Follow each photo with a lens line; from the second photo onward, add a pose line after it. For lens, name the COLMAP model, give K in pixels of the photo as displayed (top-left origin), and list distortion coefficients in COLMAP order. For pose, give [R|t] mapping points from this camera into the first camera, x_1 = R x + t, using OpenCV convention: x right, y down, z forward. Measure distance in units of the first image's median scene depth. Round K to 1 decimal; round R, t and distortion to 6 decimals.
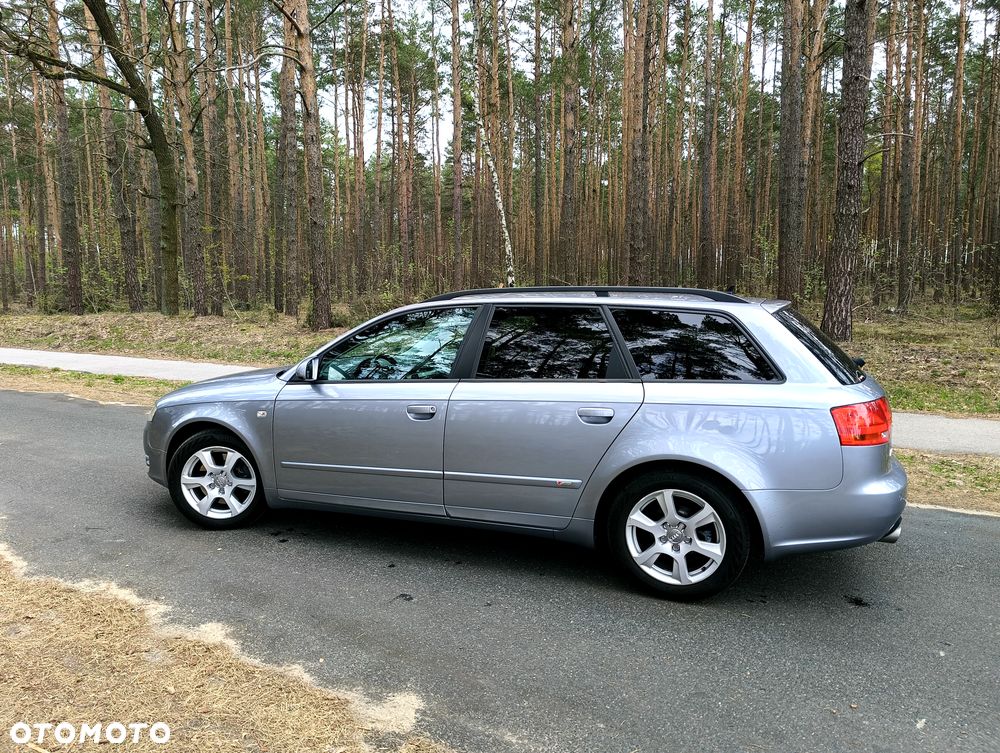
lens RADIAL K [[687.4, 0, 495.5], [0, 687.4, 369.3], [0, 0, 1]] dist [0.053650, -0.058221]
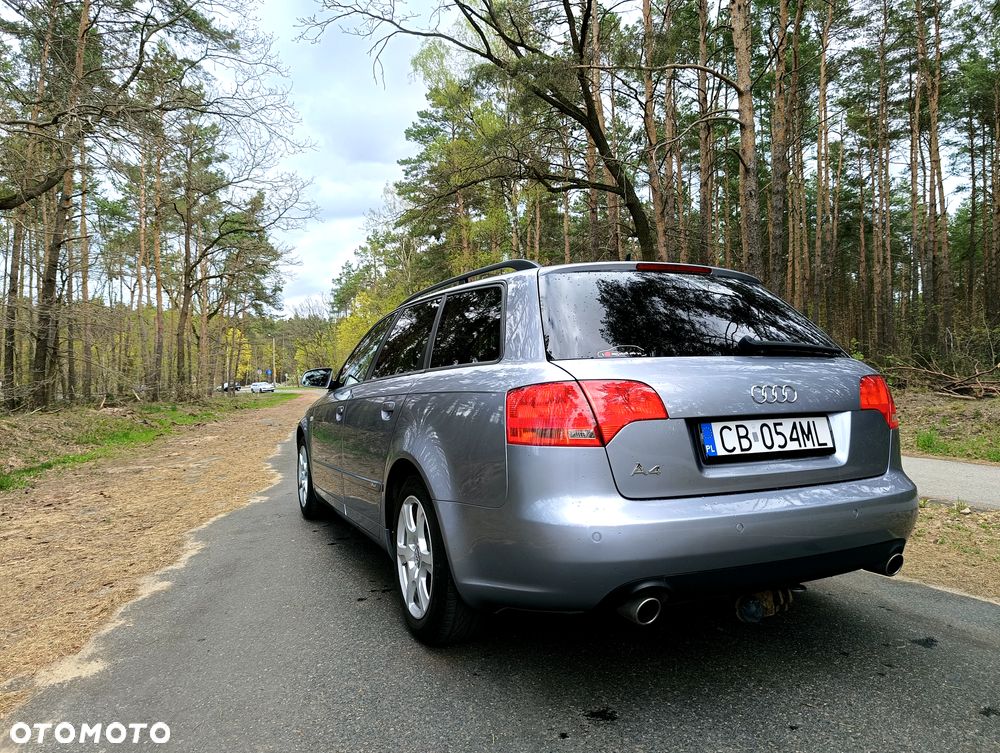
lens RADIAL K [[700.3, 0, 499.0], [0, 700.3, 365.1], [0, 0, 1]] dist [0.036596, -0.035304]
pose [[0.706913, -0.028975, -0.706706, 0.750368], [-0.057301, 0.993530, -0.098053, 0.075303], [0.704975, 0.109809, 0.700679, 0.376182]]
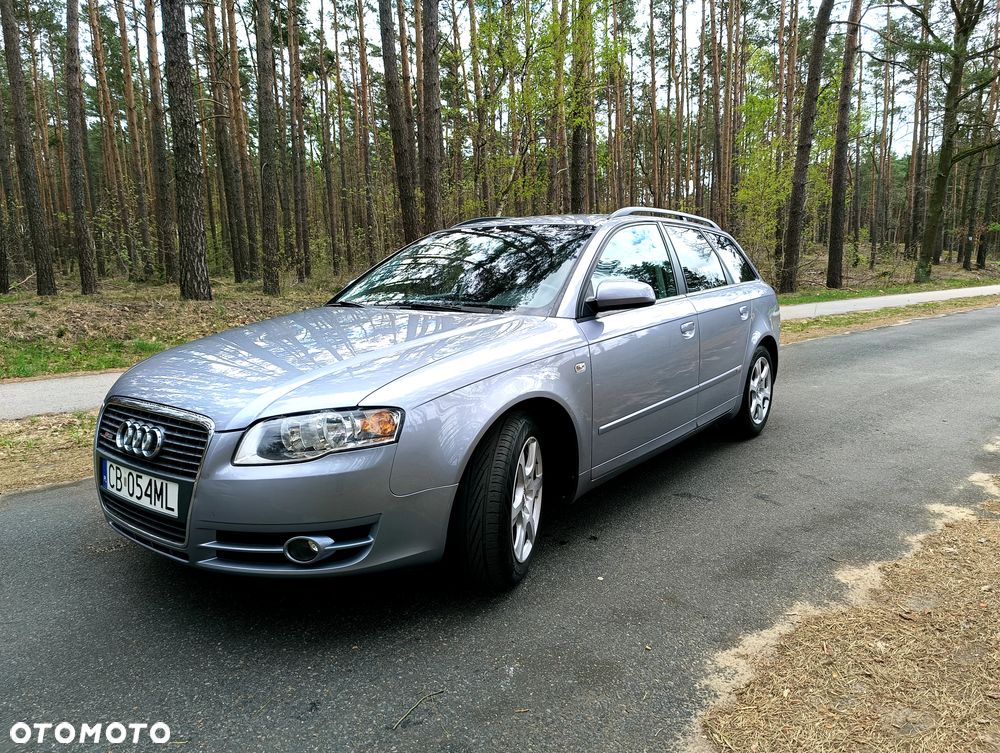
lens RADIAL K [[687.4, 0, 495.5], [0, 687.4, 369.3], [0, 0, 1]] dist [0.053650, -0.058221]
pose [[0.281985, -0.139994, 0.949150, -1.038955], [0.112976, 0.987259, 0.112051, -0.021631], [-0.952744, 0.075634, 0.294208, 0.902709]]
